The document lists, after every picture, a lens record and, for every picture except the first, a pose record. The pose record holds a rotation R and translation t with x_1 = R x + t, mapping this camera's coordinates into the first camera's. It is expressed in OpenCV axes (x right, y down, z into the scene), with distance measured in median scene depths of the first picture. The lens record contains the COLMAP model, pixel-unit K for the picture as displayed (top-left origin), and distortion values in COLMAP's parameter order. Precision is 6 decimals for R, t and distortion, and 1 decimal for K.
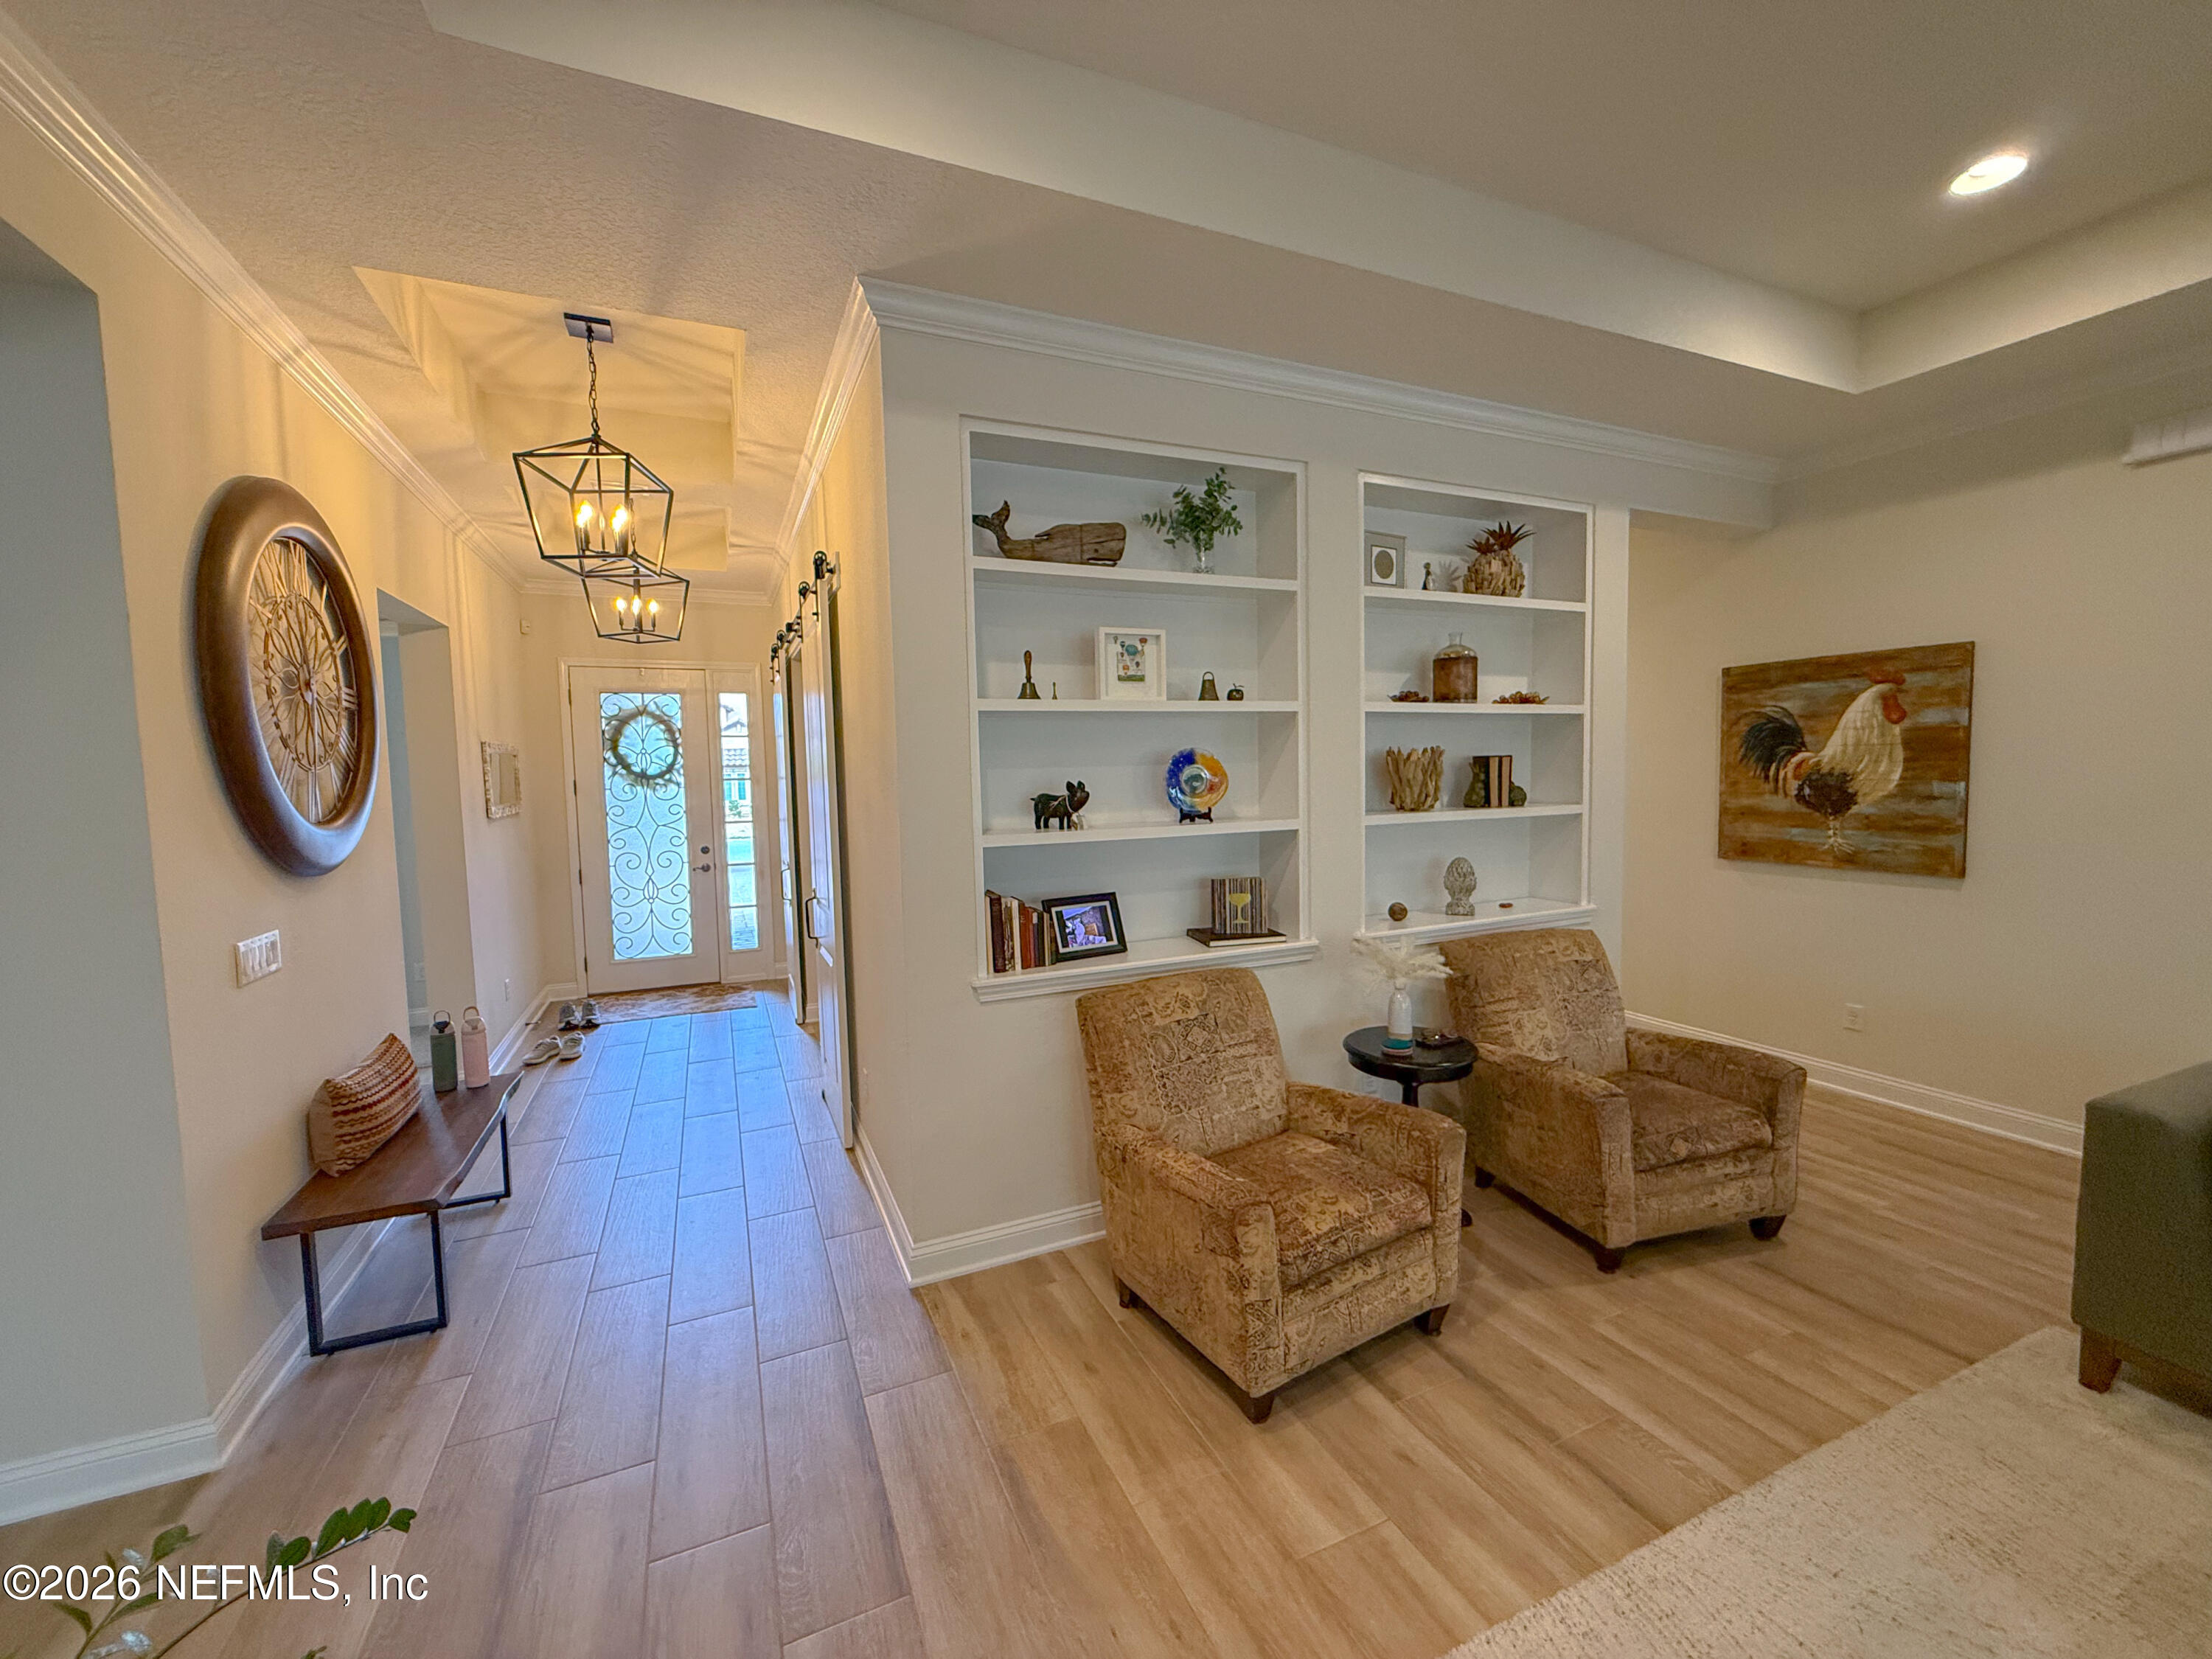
lens RADIAL K [[882.2, 0, 1101.9], [0, 882.2, 830.6], [0, 0, 1]] dist [0.000577, -0.000037]
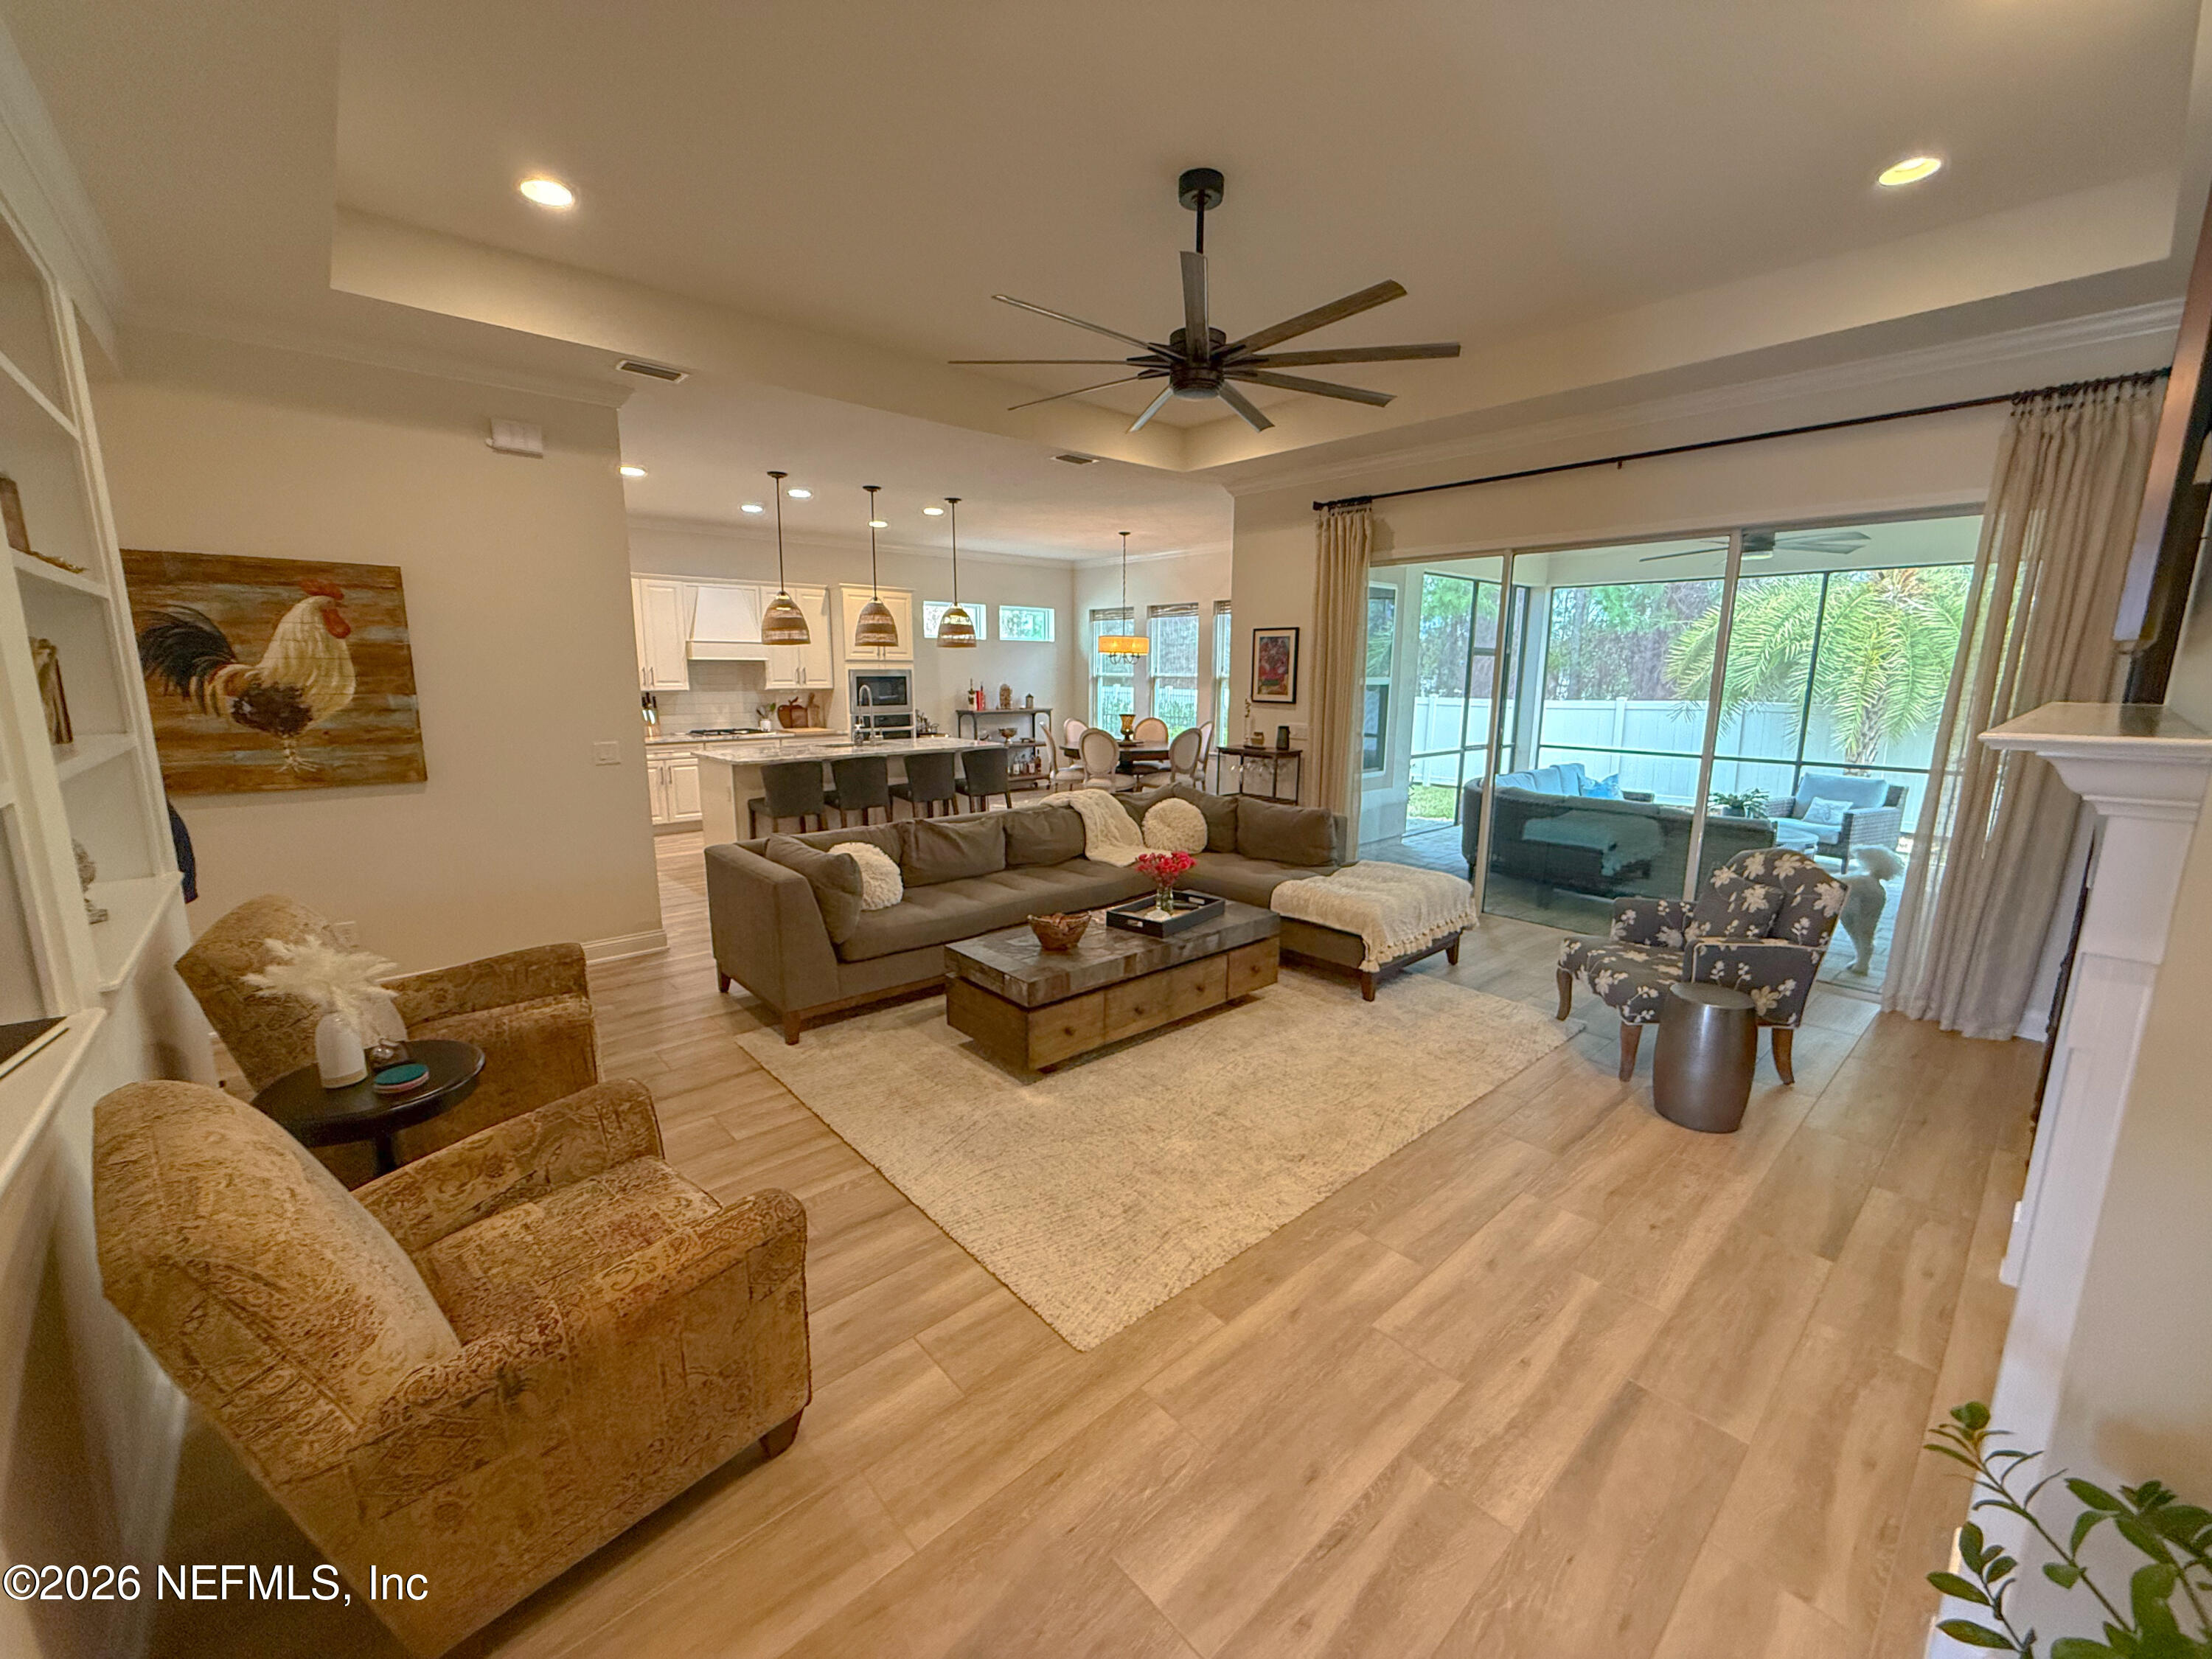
lens RADIAL K [[882.2, 0, 1101.9], [0, 882.2, 830.6], [0, 0, 1]] dist [0.000577, -0.000037]
pose [[-0.304580, -0.153459, 0.940043, -0.357943], [0.067094, 0.981028, 0.181888, -0.030740], [-0.950121, 0.118471, -0.288505, 0.498624]]
